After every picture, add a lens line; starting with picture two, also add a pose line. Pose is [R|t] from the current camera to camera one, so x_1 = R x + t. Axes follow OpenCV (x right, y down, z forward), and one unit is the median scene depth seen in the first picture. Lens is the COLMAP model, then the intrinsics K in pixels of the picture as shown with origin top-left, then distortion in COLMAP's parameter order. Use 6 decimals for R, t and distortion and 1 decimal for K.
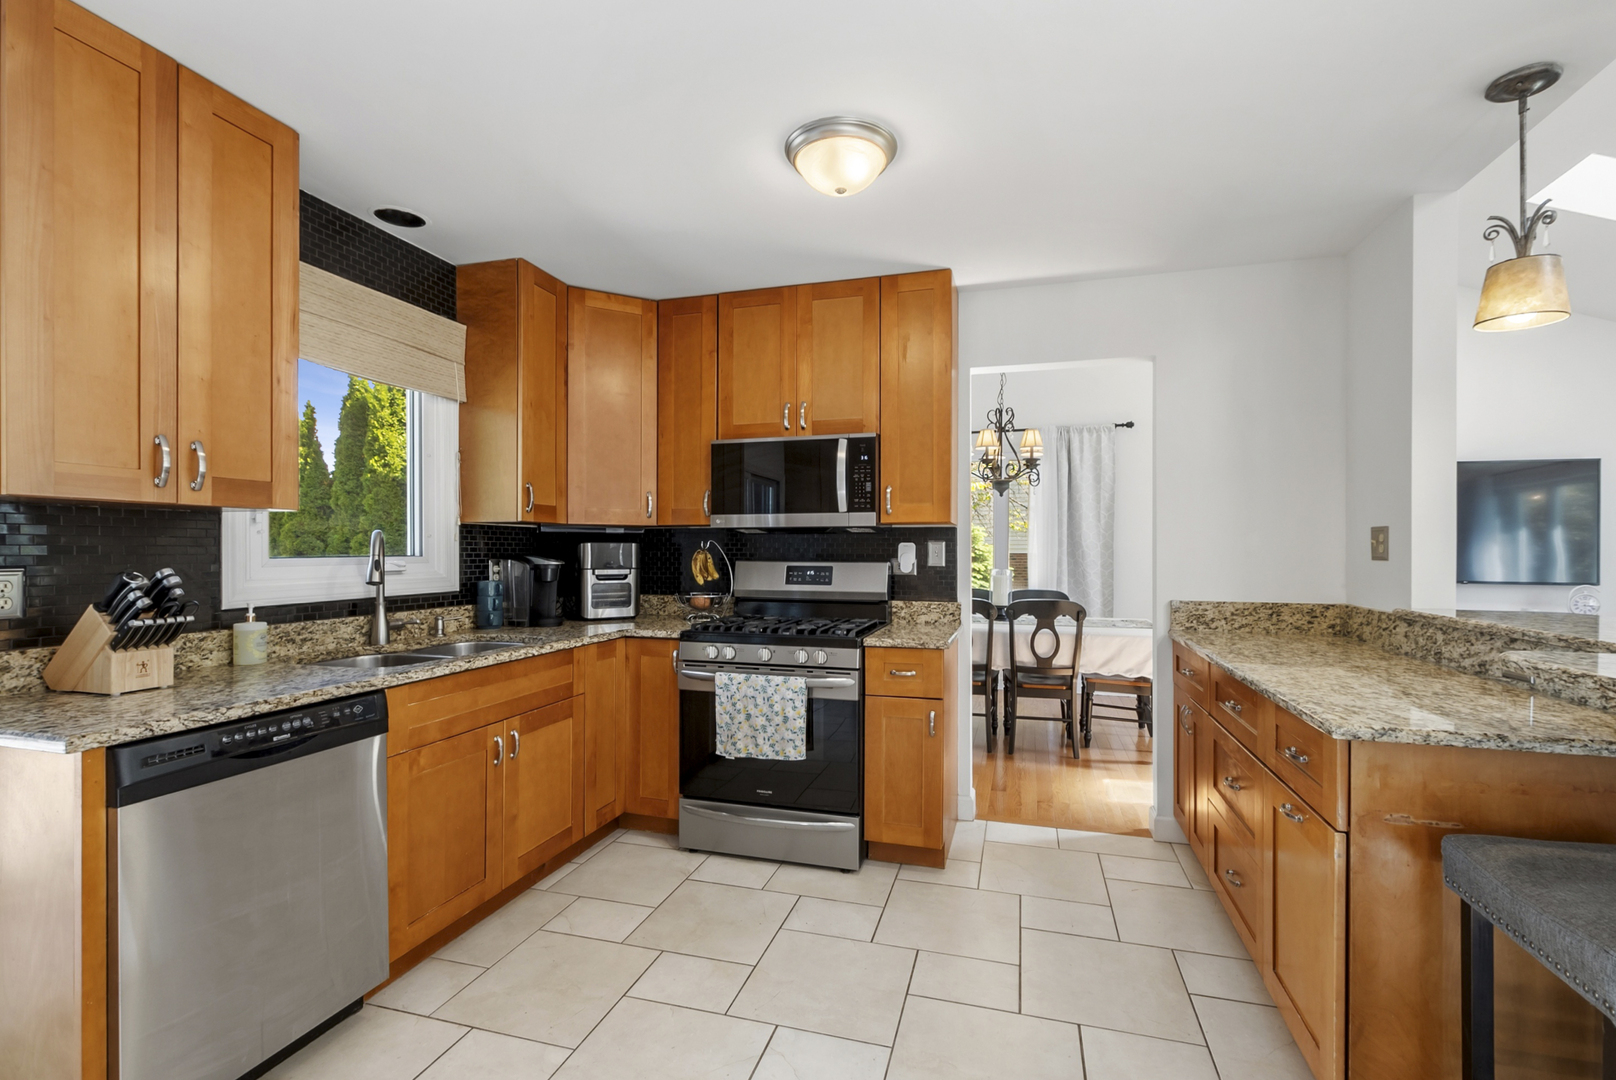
lens RADIAL K [[711.7, 0, 825.8], [0, 711.7, 552.7], [0, 0, 1]] dist [0.001446, 0.000061]
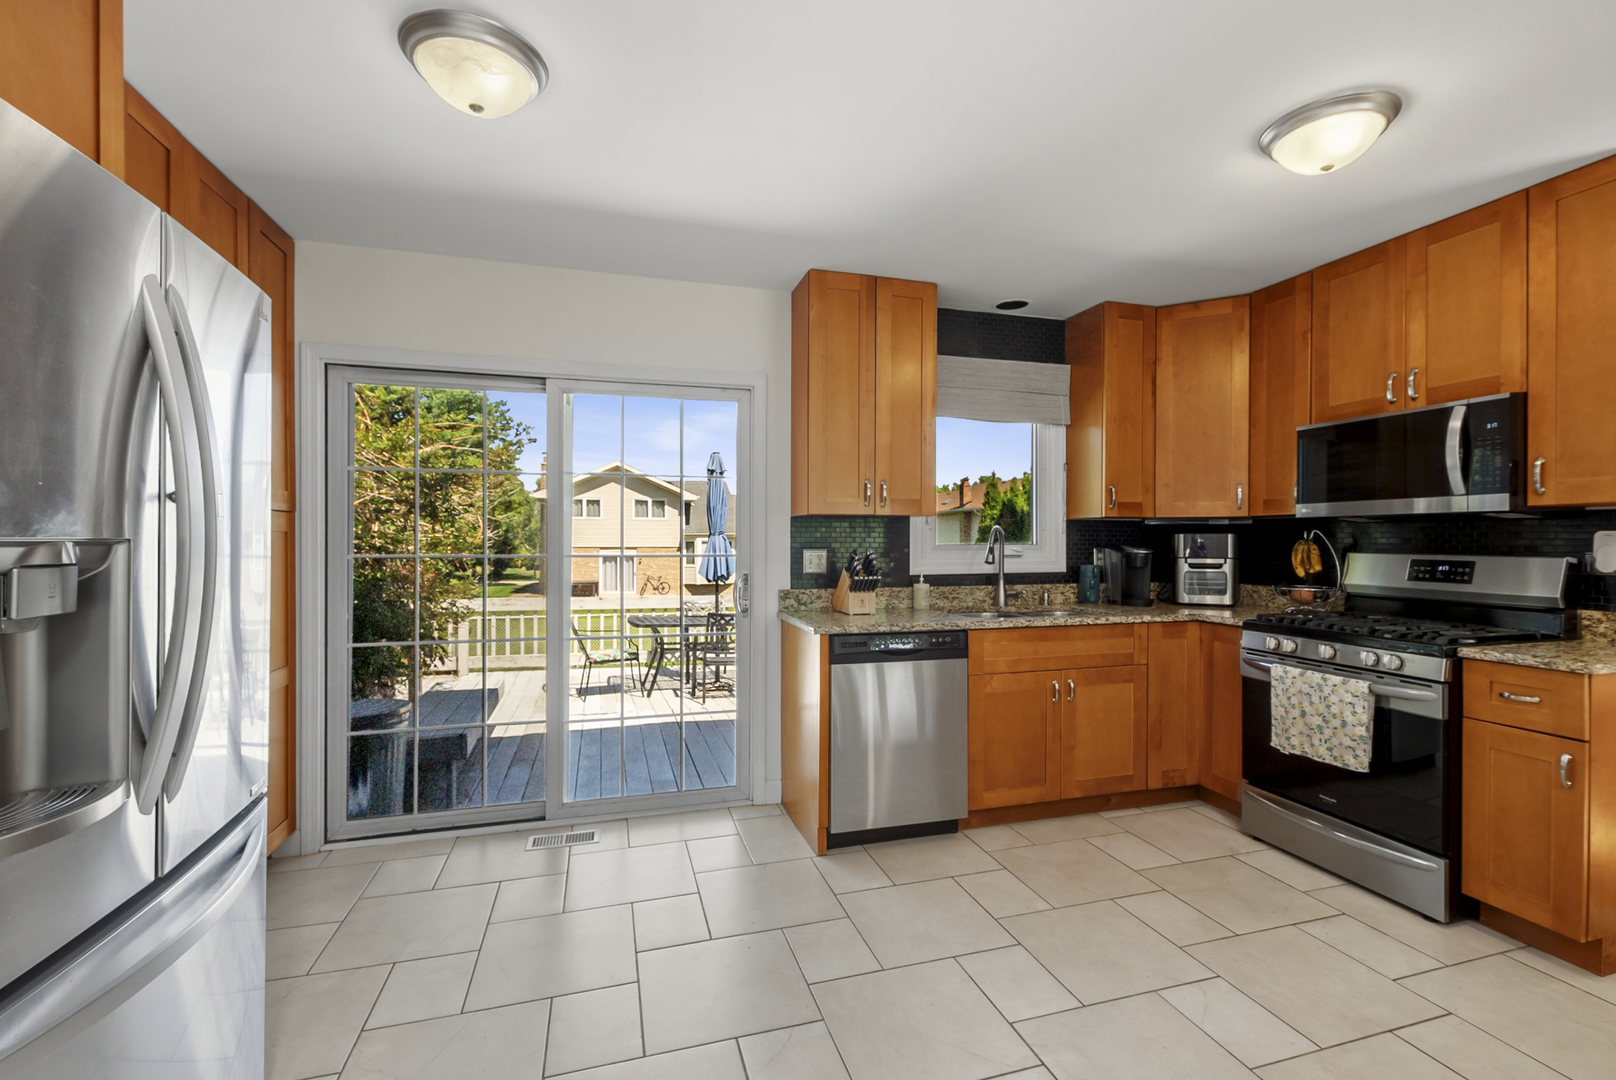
lens RADIAL K [[722.5, 0, 827.0], [0, 722.5, 539.5], [0, 0, 1]] dist [-0.000283, -0.000096]
pose [[0.543535, 0.000069, -0.839386, 0.356521], [-0.004597, 0.999985, -0.002895, 0.000719], [0.839374, 0.005433, 0.543528, -0.072689]]
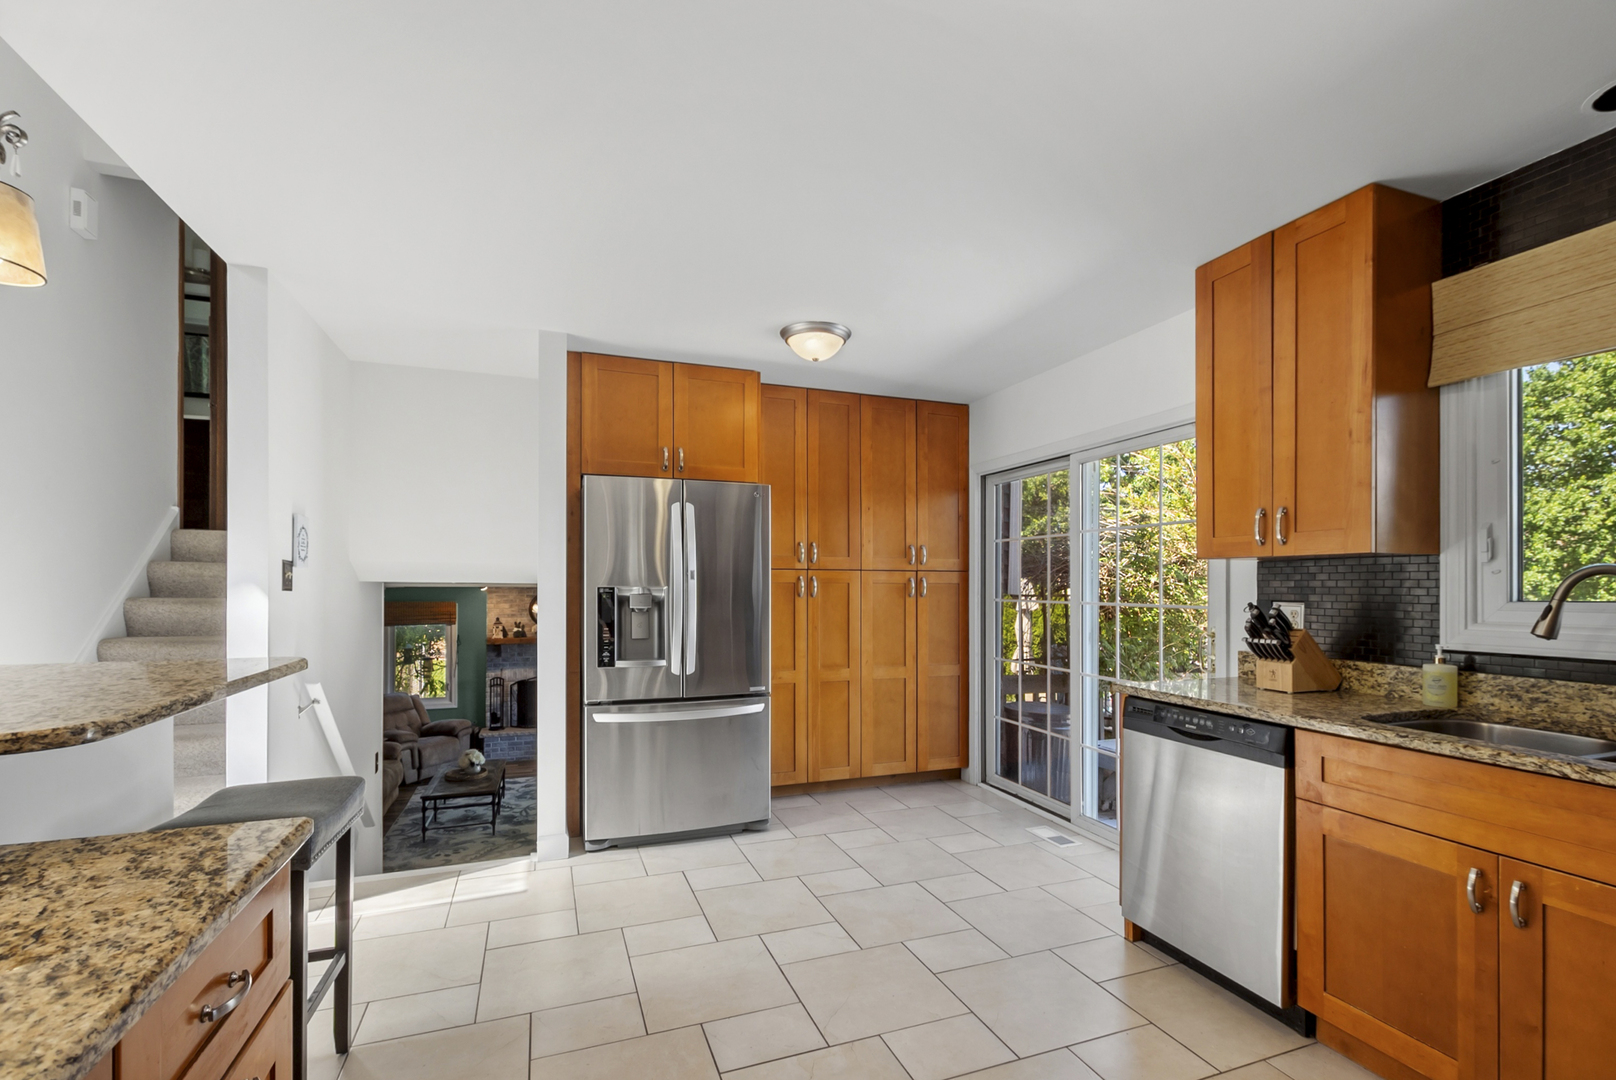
lens RADIAL K [[729.3, 0, 814.1], [0, 729.3, 579.7], [0, 0, 1]] dist [-0.000015, -0.000058]
pose [[-0.805465, -0.009684, -0.592564, 0.366587], [-0.008200, 0.999953, -0.005195, -0.005481], [0.592586, 0.000674, -0.805507, 0.960370]]
